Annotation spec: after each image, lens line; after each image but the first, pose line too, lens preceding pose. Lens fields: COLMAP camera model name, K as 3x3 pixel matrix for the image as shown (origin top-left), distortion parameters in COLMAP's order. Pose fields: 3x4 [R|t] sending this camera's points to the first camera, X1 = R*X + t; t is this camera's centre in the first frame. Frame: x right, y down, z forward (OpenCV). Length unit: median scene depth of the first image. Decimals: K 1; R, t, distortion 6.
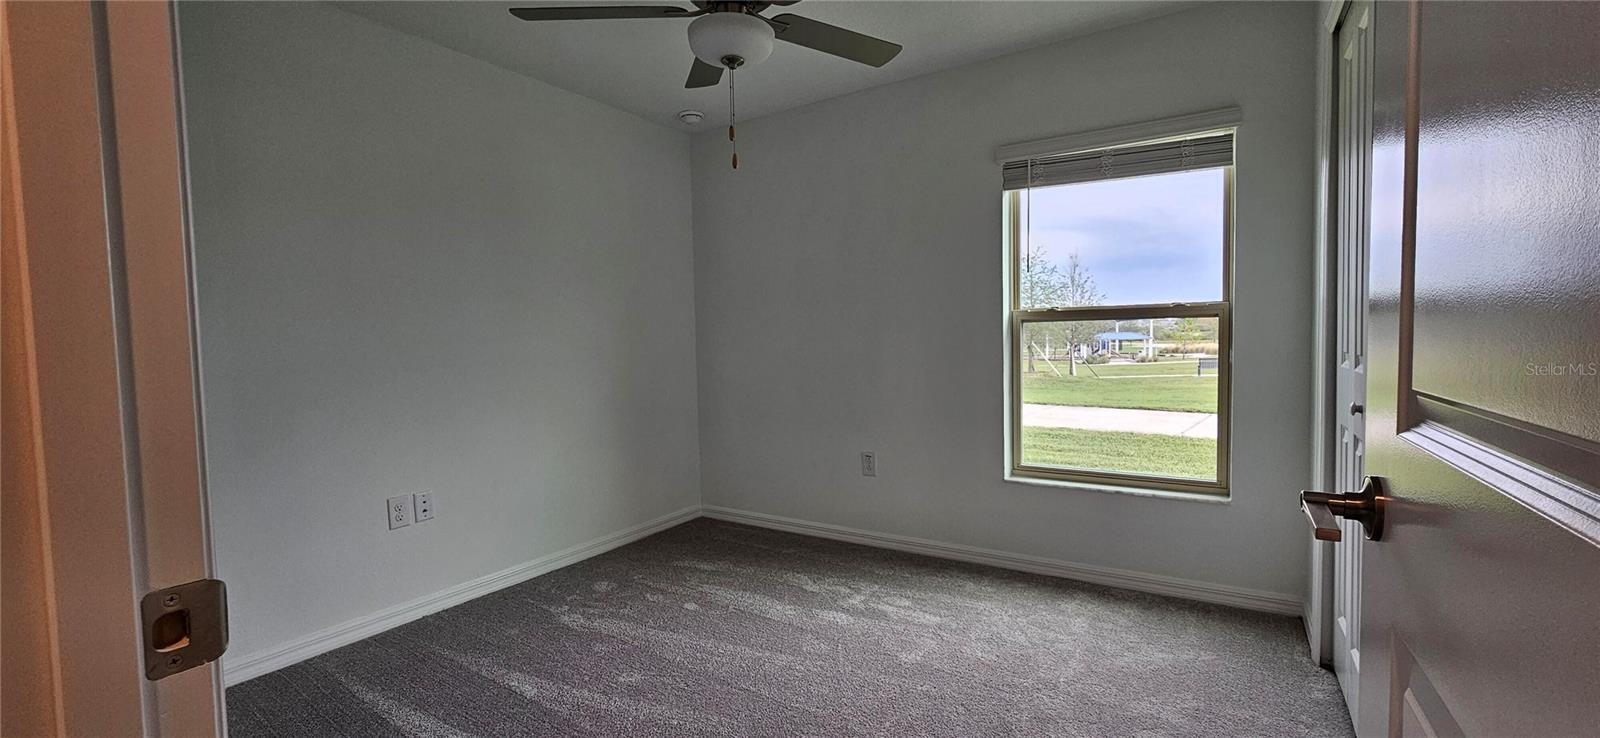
lens RADIAL K [[654.2, 0, 783.8], [0, 654.2, 365.1], [0, 0, 1]] dist [0.003771, 0.000112]
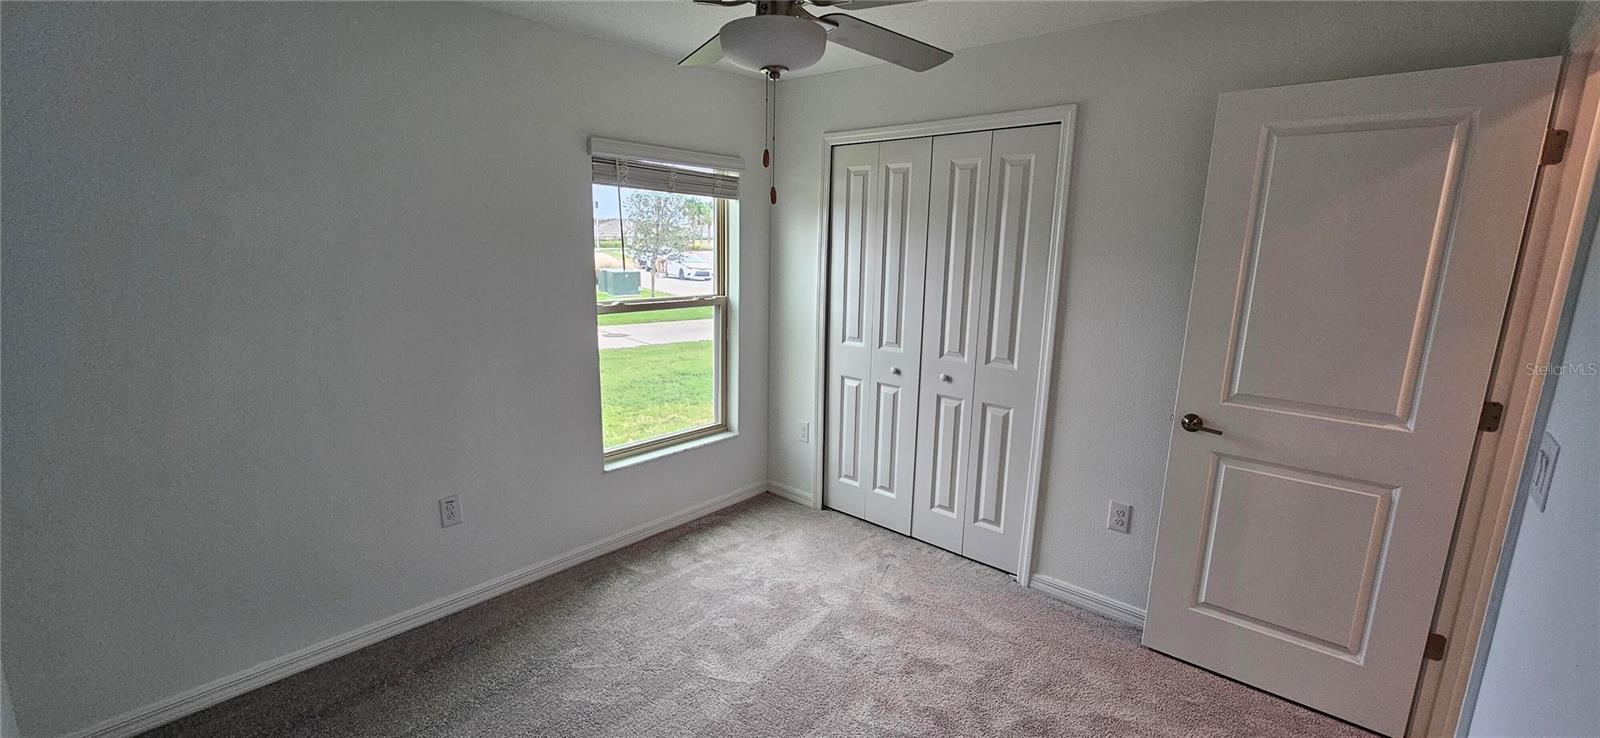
lens RADIAL K [[654.2, 0, 811.2], [0, 654.2, 376.6], [0, 0, 1]] dist [0.003771, 0.000112]
pose [[0.157412, -0.173702, 0.972136, -0.630735], [0.023680, 0.984790, 0.172129, -0.152054], [-0.987249, -0.004075, 0.159131, 0.555182]]
